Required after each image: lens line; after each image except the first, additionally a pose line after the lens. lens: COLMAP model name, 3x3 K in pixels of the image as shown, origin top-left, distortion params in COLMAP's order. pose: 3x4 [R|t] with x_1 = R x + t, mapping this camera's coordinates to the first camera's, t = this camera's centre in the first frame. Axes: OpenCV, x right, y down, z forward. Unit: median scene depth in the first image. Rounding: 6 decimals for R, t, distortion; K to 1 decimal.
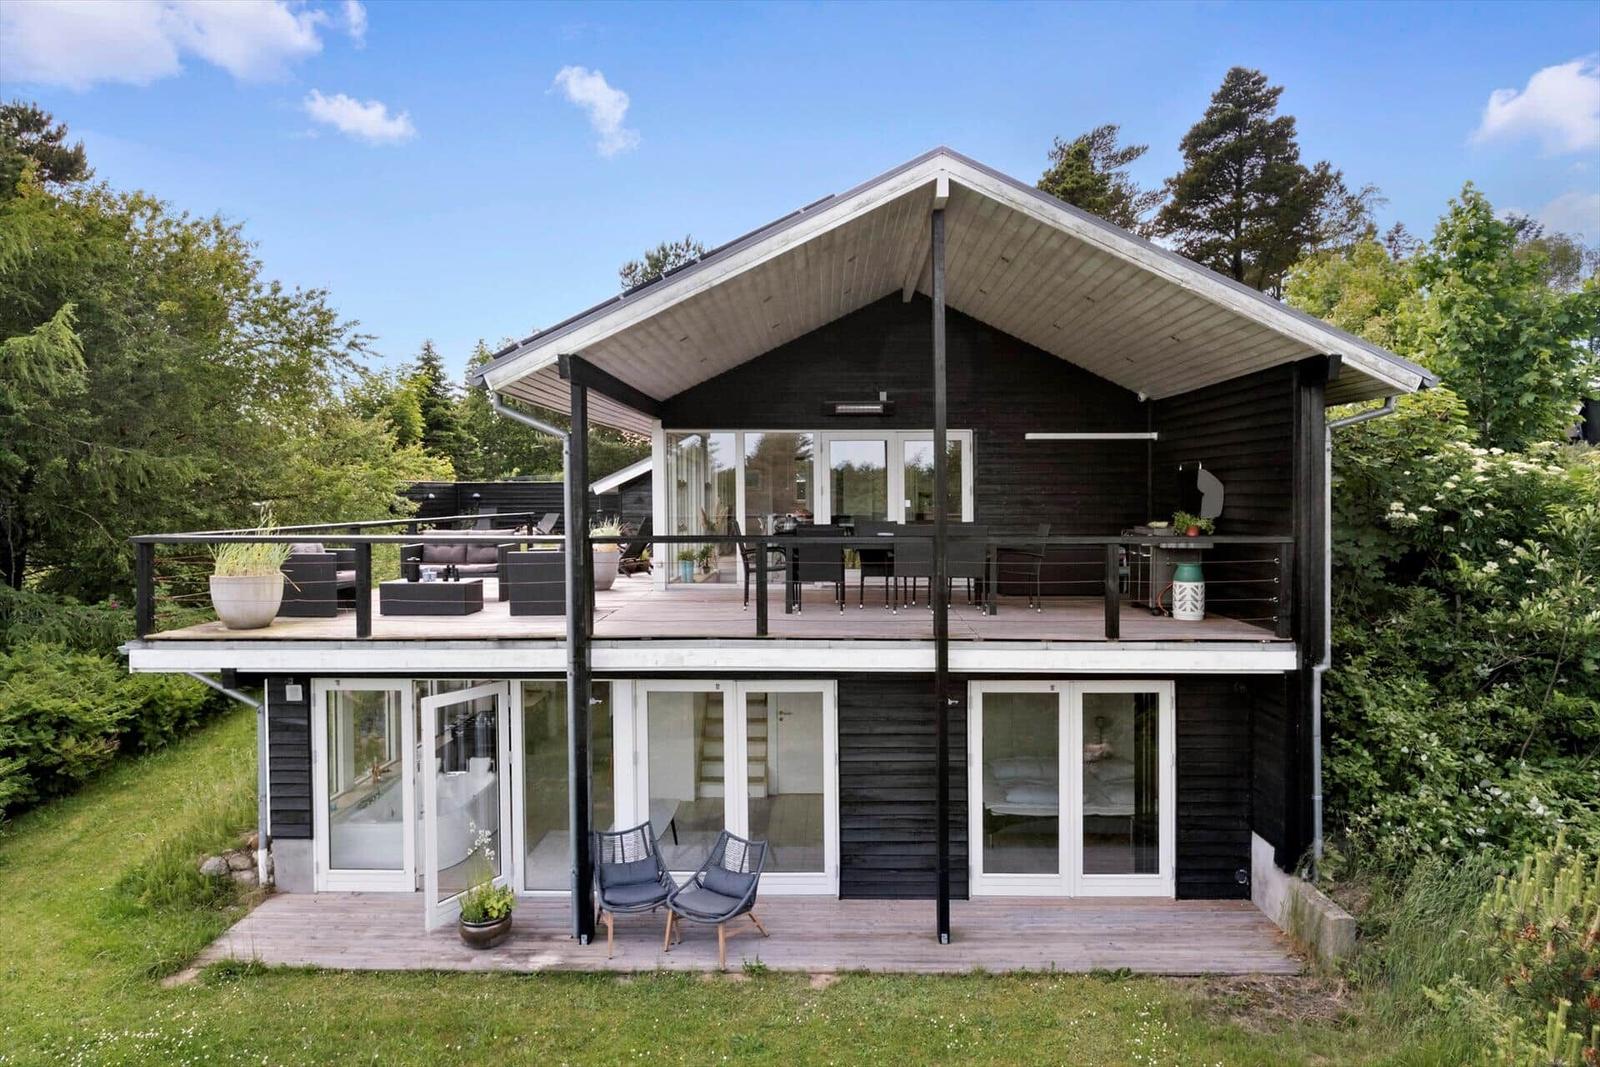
lens RADIAL K [[968.3, 0, 819.9], [0, 968.3, 510.9], [0, 0, 1]] dist [-0.002699, 0.005615]
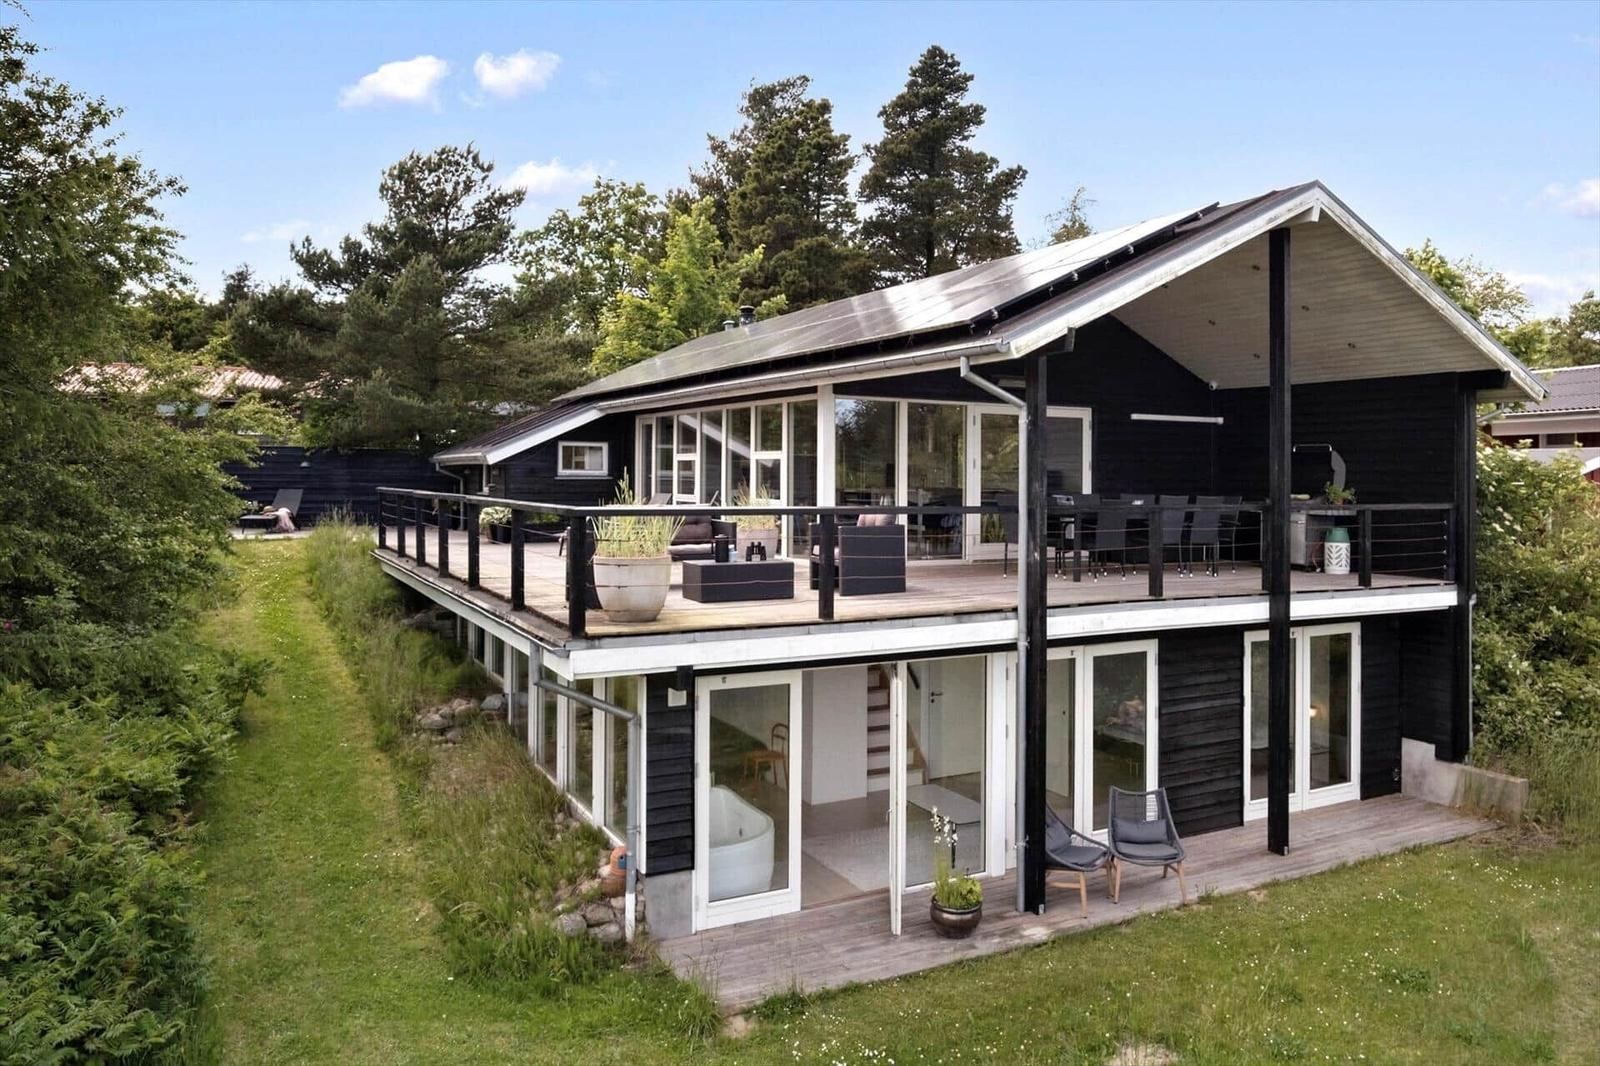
lens RADIAL K [[1156.2, 0, 884.5], [0, 1156.2, 462.4], [0, 0, 1]] dist [-0.001974, 0.004002]
pose [[0.855664, 0.015257, 0.517307, -0.915459], [-0.002832, 0.999688, -0.024799, 0.010055], [-0.517524, 0.019755, 0.855441, 0.047759]]
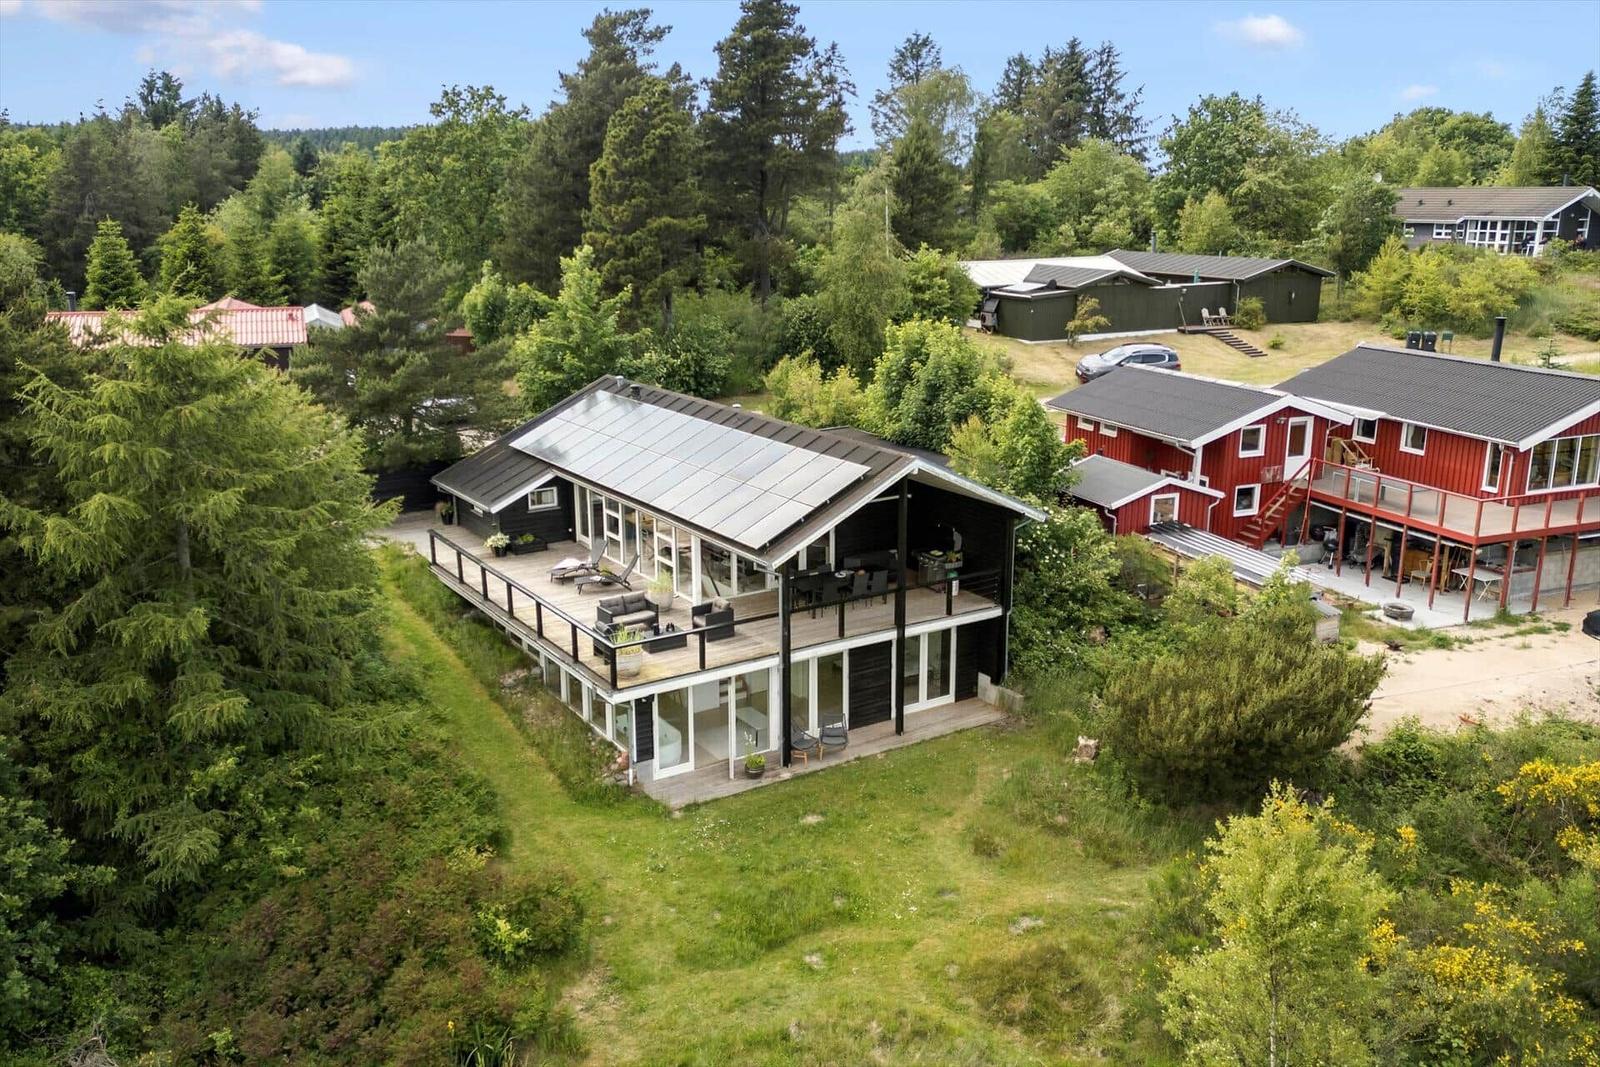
lens RADIAL K [[1327.6, 0, 801.7], [0, 1327.6, 530.5], [0, 0, 1]] dist [0.163029, -0.004401]
pose [[0.827435, -0.136167, 0.544803, -1.843853], [0.005003, 0.971906, 0.235318, -0.882977], [-0.561539, -0.191984, 0.804870, -1.545696]]
